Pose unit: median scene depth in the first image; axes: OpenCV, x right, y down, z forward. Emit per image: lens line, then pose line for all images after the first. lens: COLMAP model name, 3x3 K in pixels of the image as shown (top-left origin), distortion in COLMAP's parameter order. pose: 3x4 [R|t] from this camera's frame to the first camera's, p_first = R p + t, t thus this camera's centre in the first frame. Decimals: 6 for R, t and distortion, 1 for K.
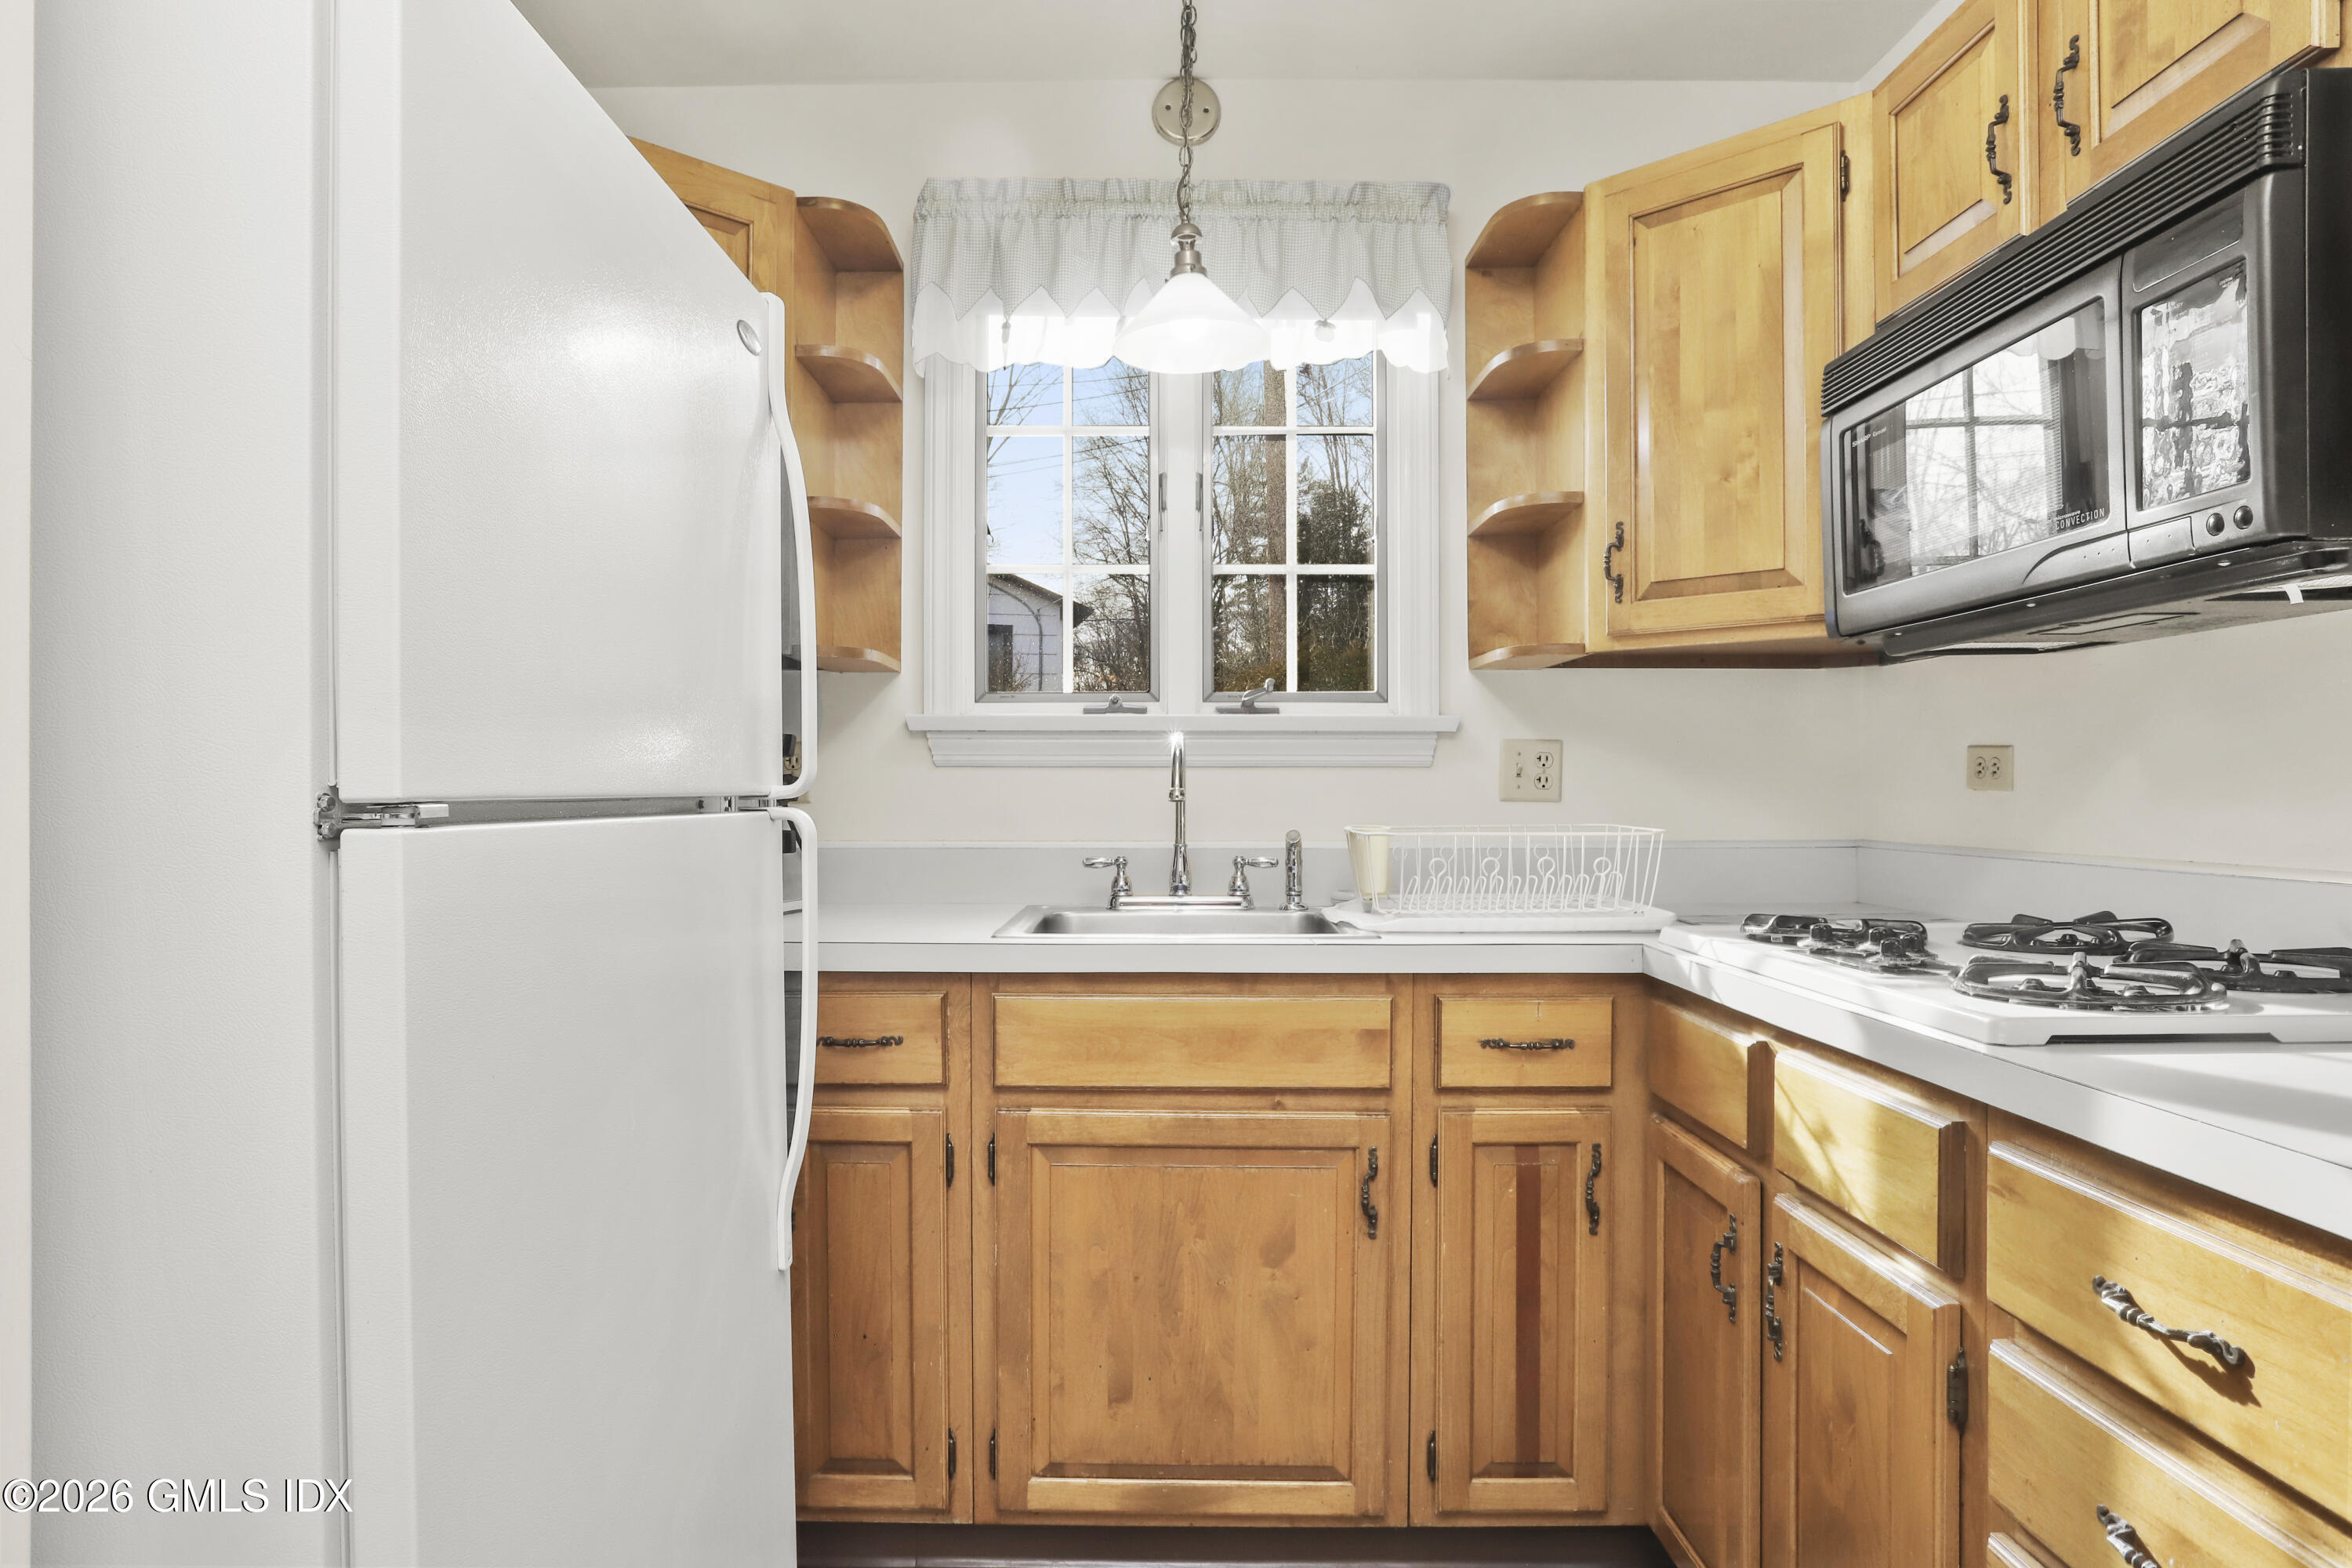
lens RADIAL K [[1327.9, 0, 1122.5], [0, 1327.9, 796.5], [0, 0, 1]] dist [-0.046963, 0.001172]
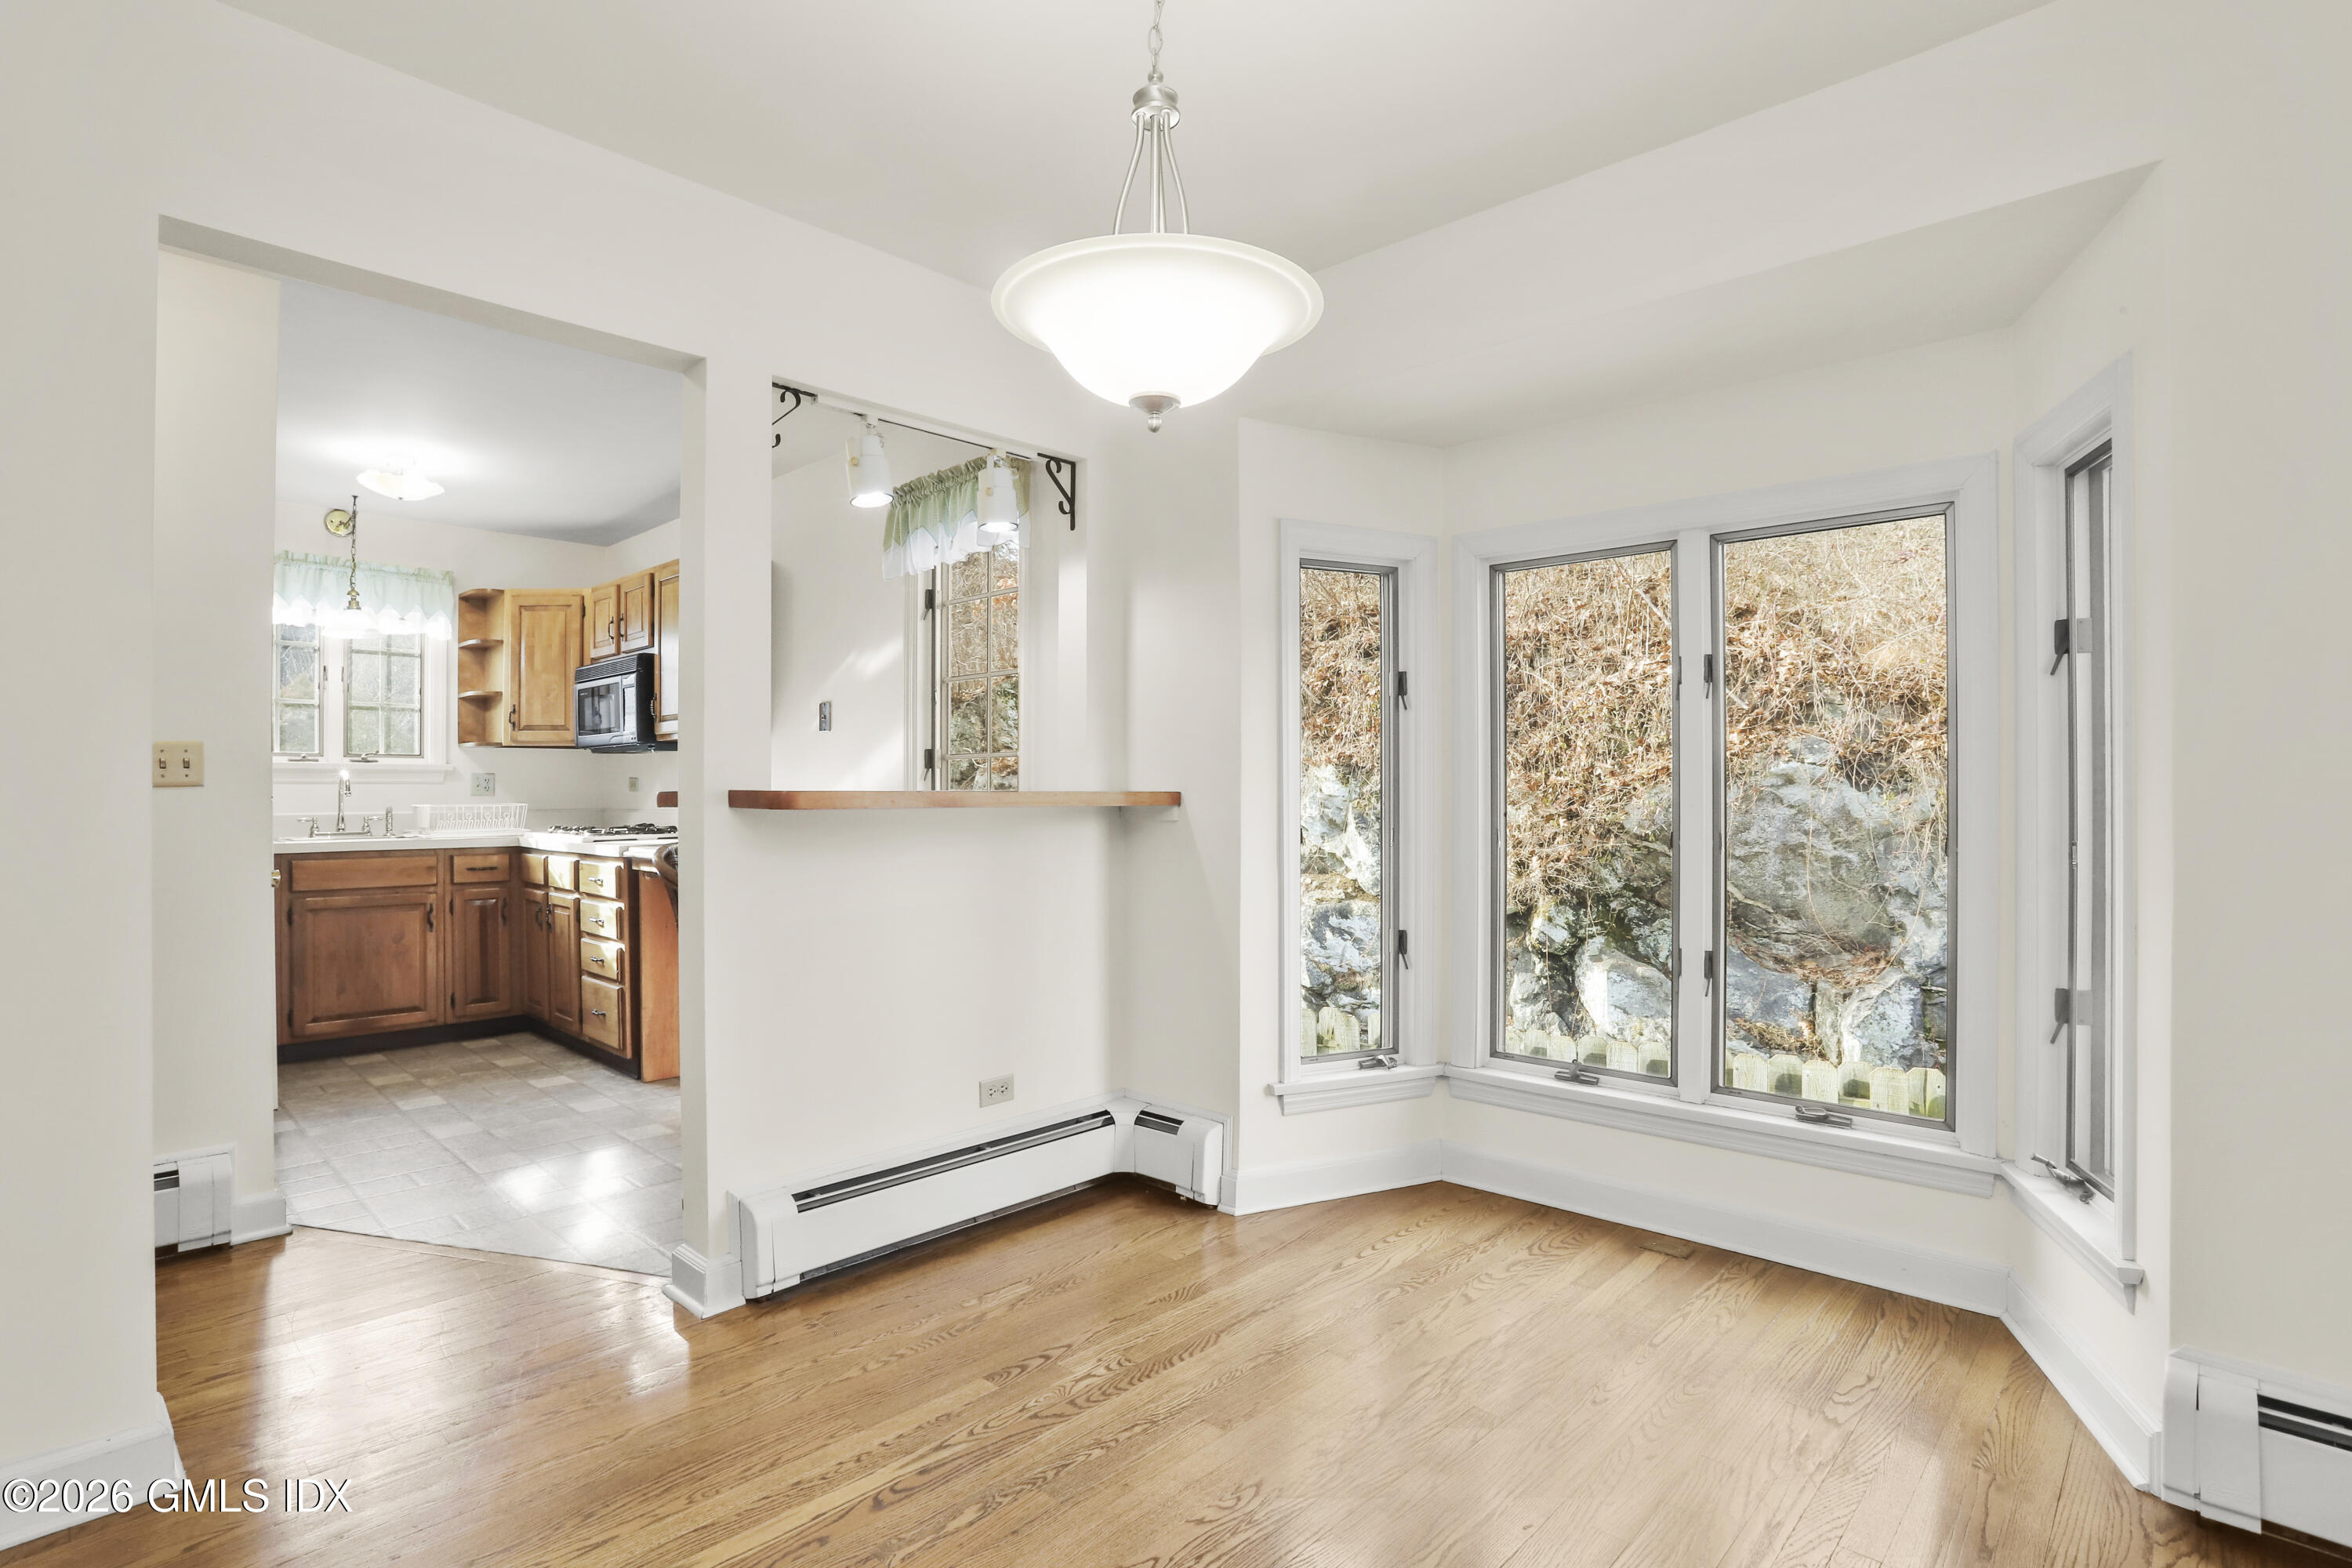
lens RADIAL K [[1157.3, 0, 1137.1], [0, 1157.3, 787.8], [0, 0, 1]] dist [-0.073075, 0.031795]
pose [[0.682538, 0.001648, 0.730849, -0.637709], [0.006111, 0.999950, -0.007962, 0.017376], [-0.730825, 0.009900, 0.682493, -2.106554]]
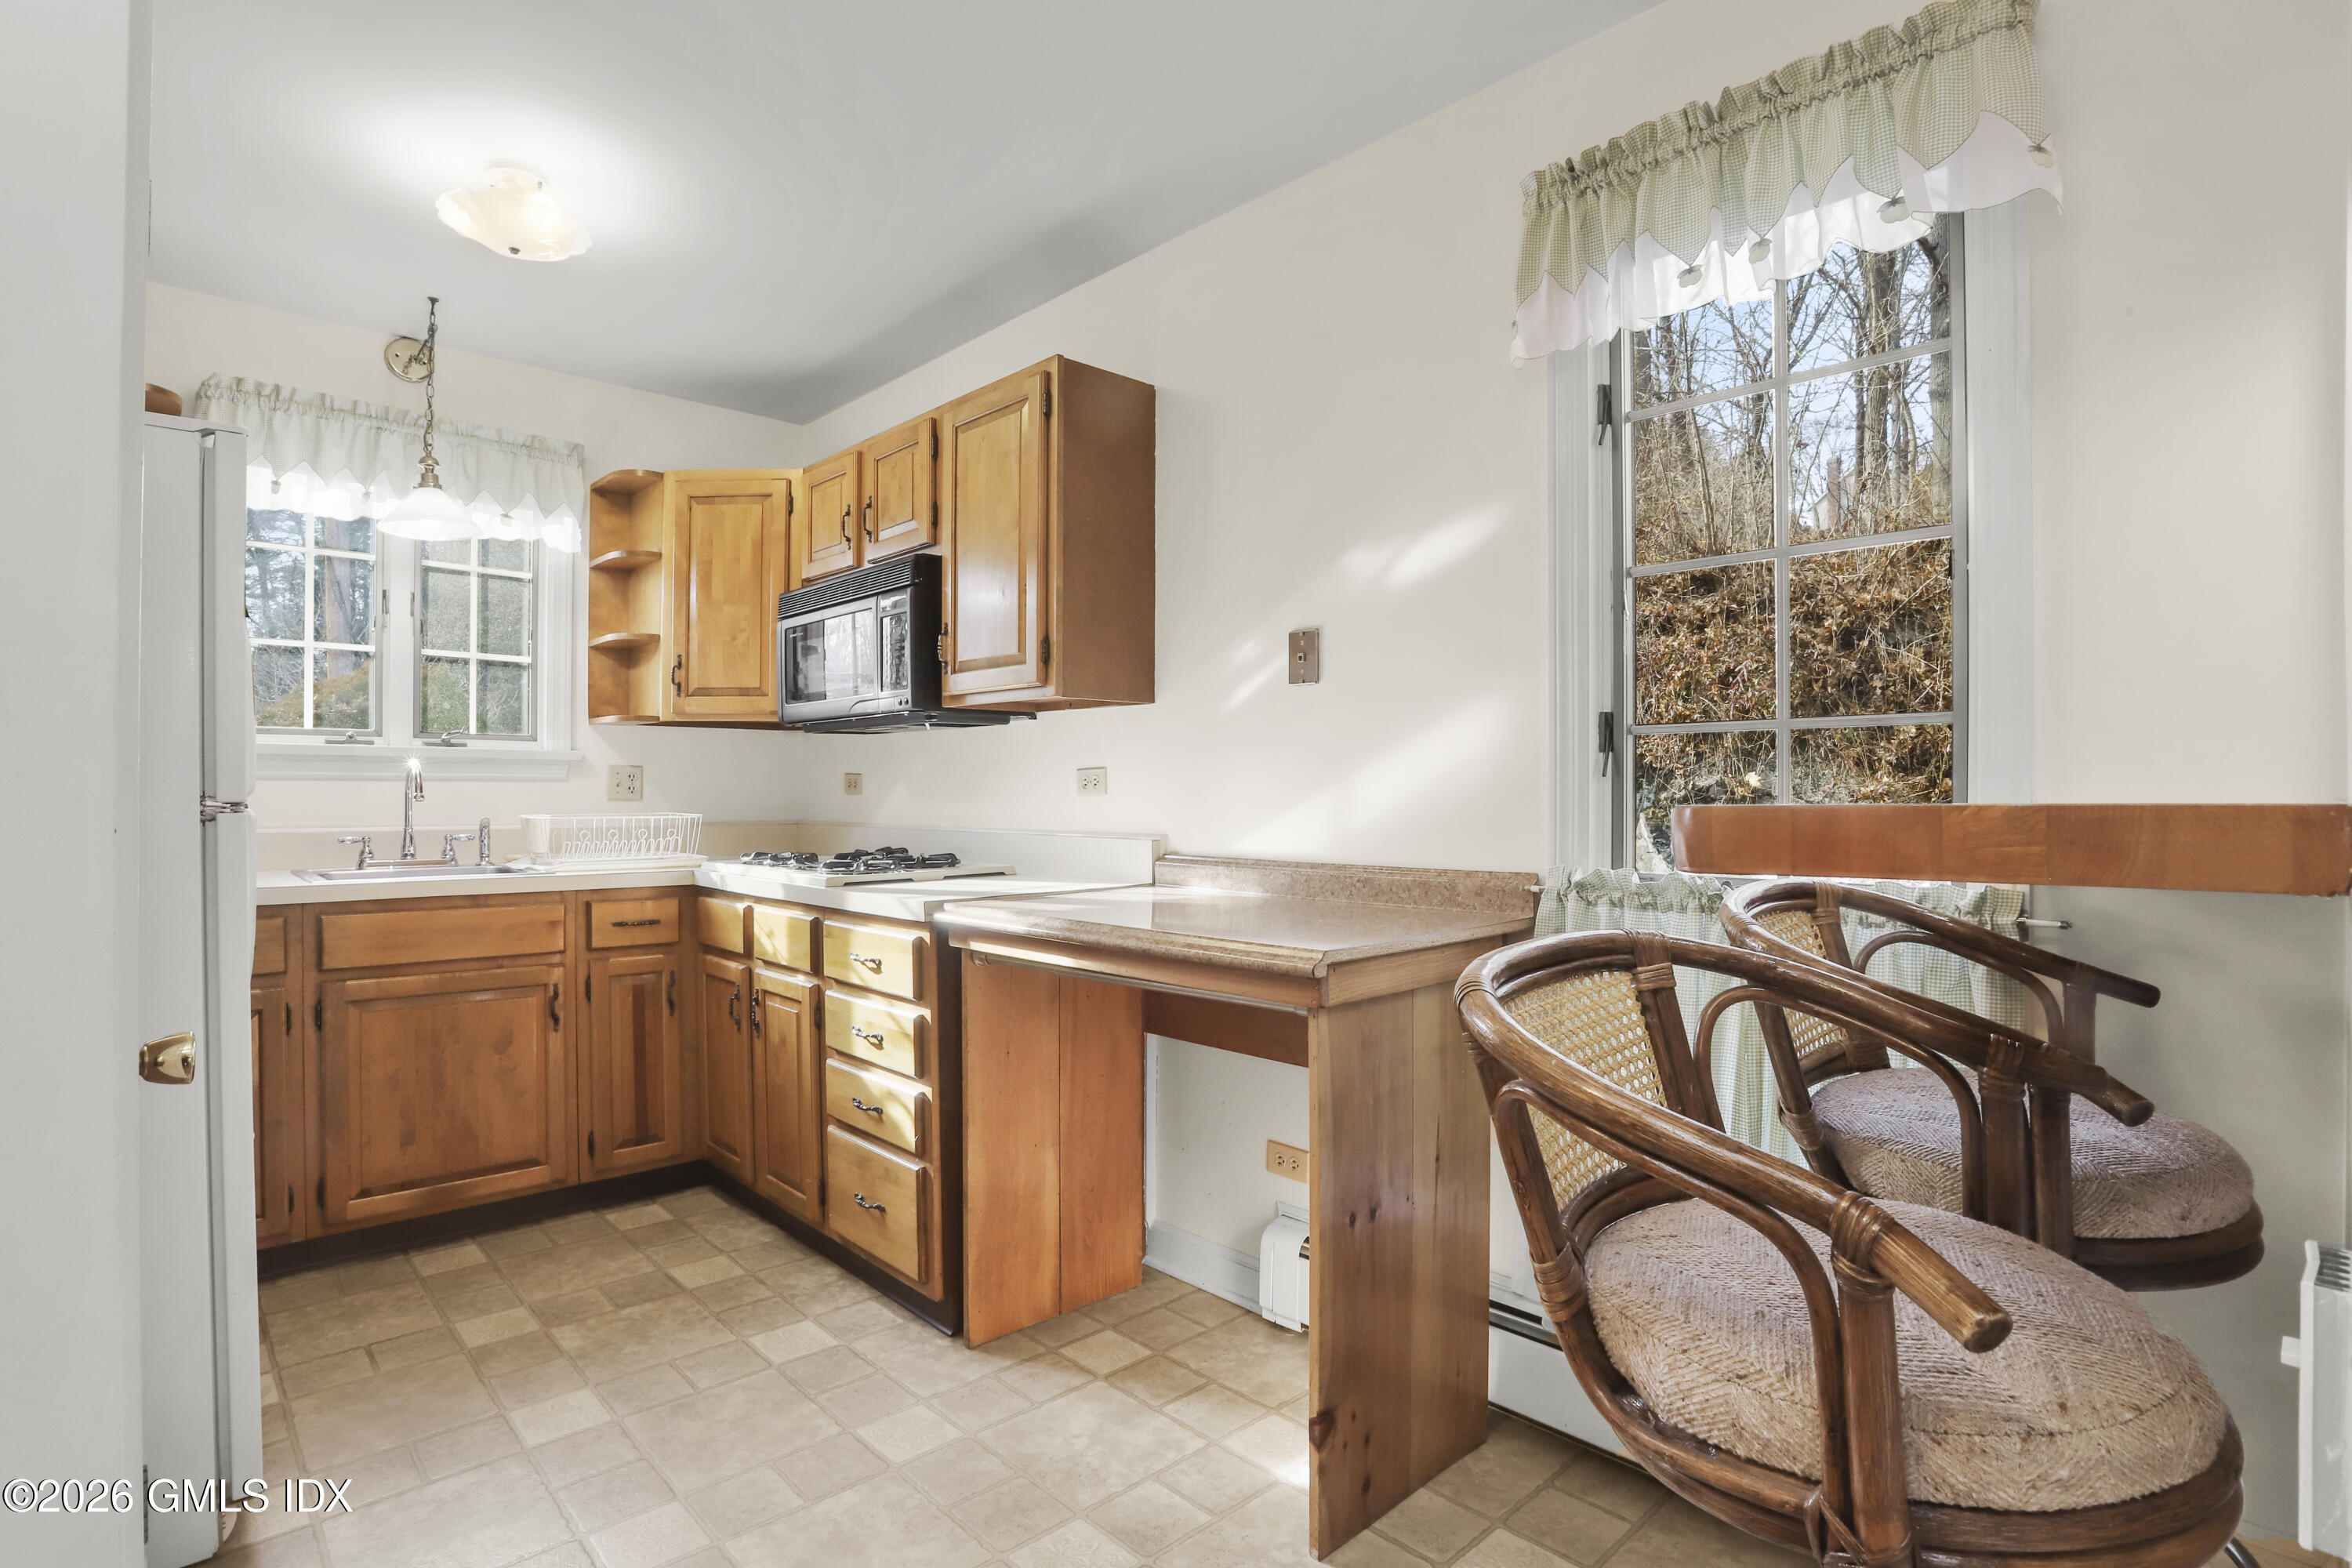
lens RADIAL K [[1157.3, 0, 1137.1], [0, 1157.3, 787.8], [0, 0, 1]] dist [-0.073075, 0.031795]
pose [[0.719260, 0.002488, 0.694737, -0.338046], [0.002965, 0.999973, -0.006650, -0.001869], [-0.694735, 0.006843, 0.719233, -0.742256]]
